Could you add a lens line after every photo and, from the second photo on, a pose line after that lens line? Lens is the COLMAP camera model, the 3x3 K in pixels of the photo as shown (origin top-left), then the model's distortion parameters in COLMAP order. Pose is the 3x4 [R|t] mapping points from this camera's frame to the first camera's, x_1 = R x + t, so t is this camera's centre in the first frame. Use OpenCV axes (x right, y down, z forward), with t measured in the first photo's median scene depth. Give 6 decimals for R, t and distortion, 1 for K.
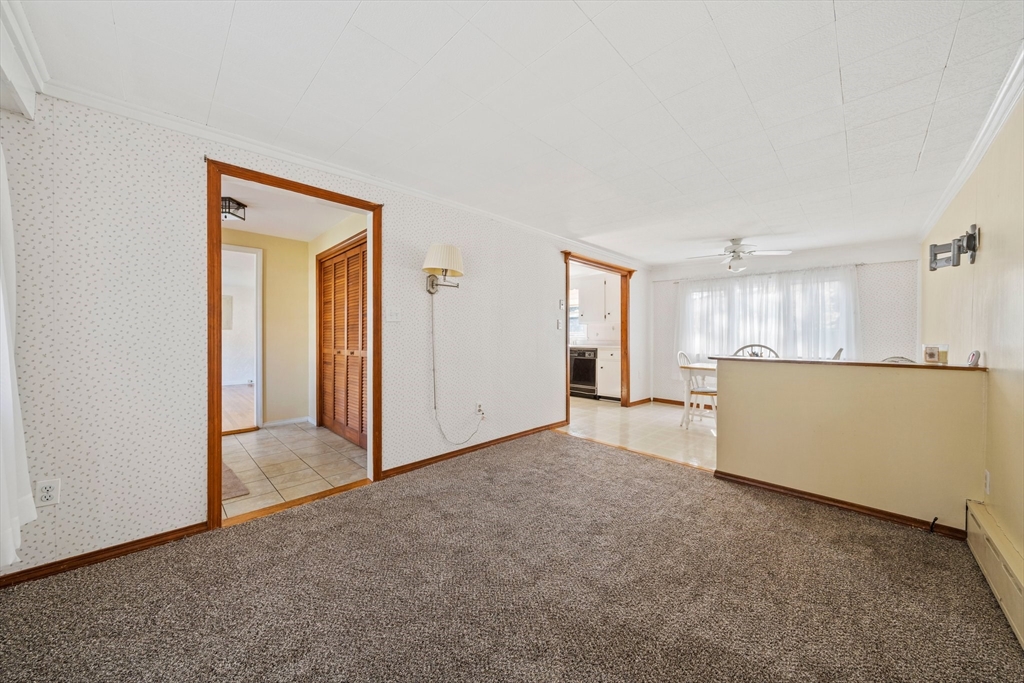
lens RADIAL K [[351.7, 0, 509.3], [0, 351.7, 340.4], [0, 0, 1]] dist [-0.006187, -0.001055]
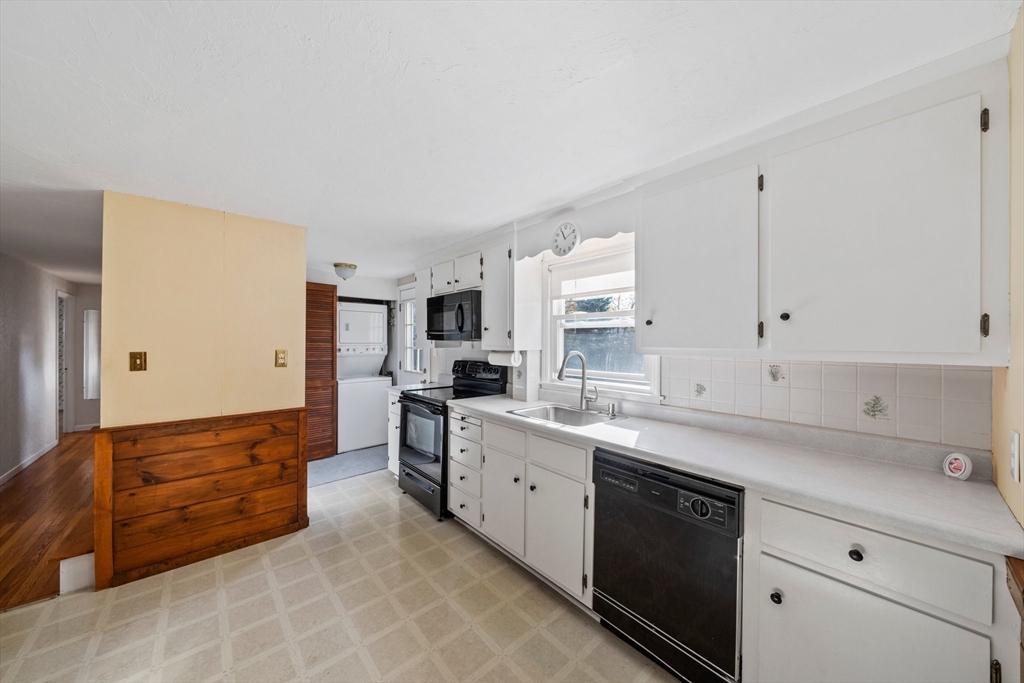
lens RADIAL K [[351.7, 0, 508.9], [0, 351.7, 341.8], [0, 0, 1]] dist [-0.006187, -0.001055]
pose [[0.998344, 0.007229, -0.057062, 0.122368], [-0.007181, 0.999974, 0.001047, -0.059737], [0.057068, -0.000635, 0.998370, 0.773707]]
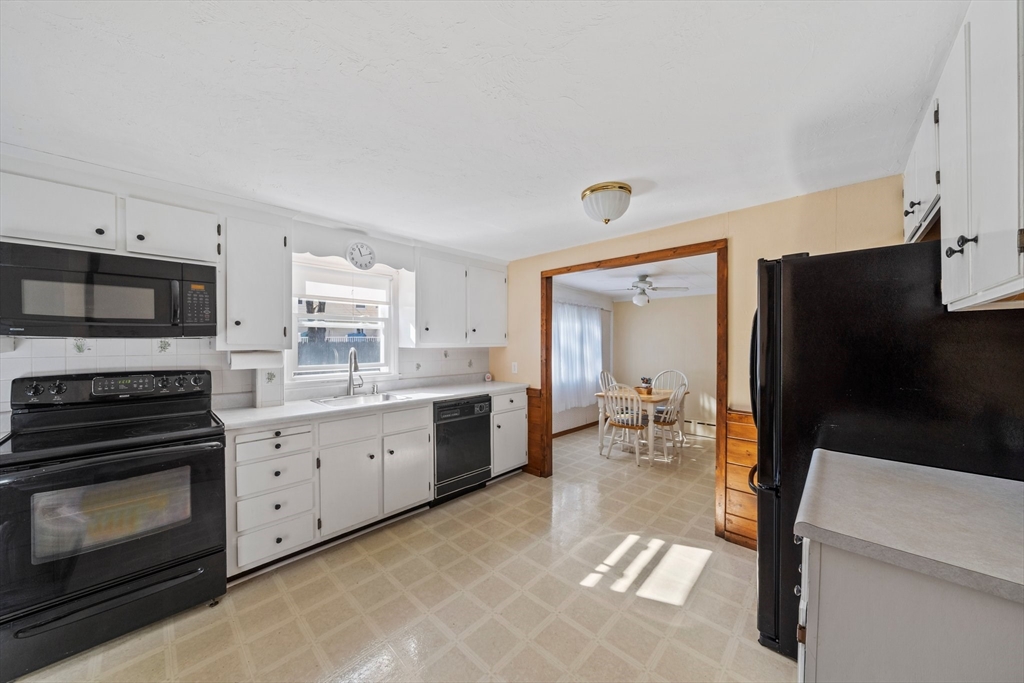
lens RADIAL K [[351.7, 0, 512.5], [0, 351.7, 345.6], [0, 0, 1]] dist [-0.006187, -0.001055]
pose [[-0.046856, -0.007714, 0.998872, -0.293814], [0.000509, 0.999970, 0.007746, -0.055956], [-0.998902, 0.000871, -0.046850, 0.970517]]
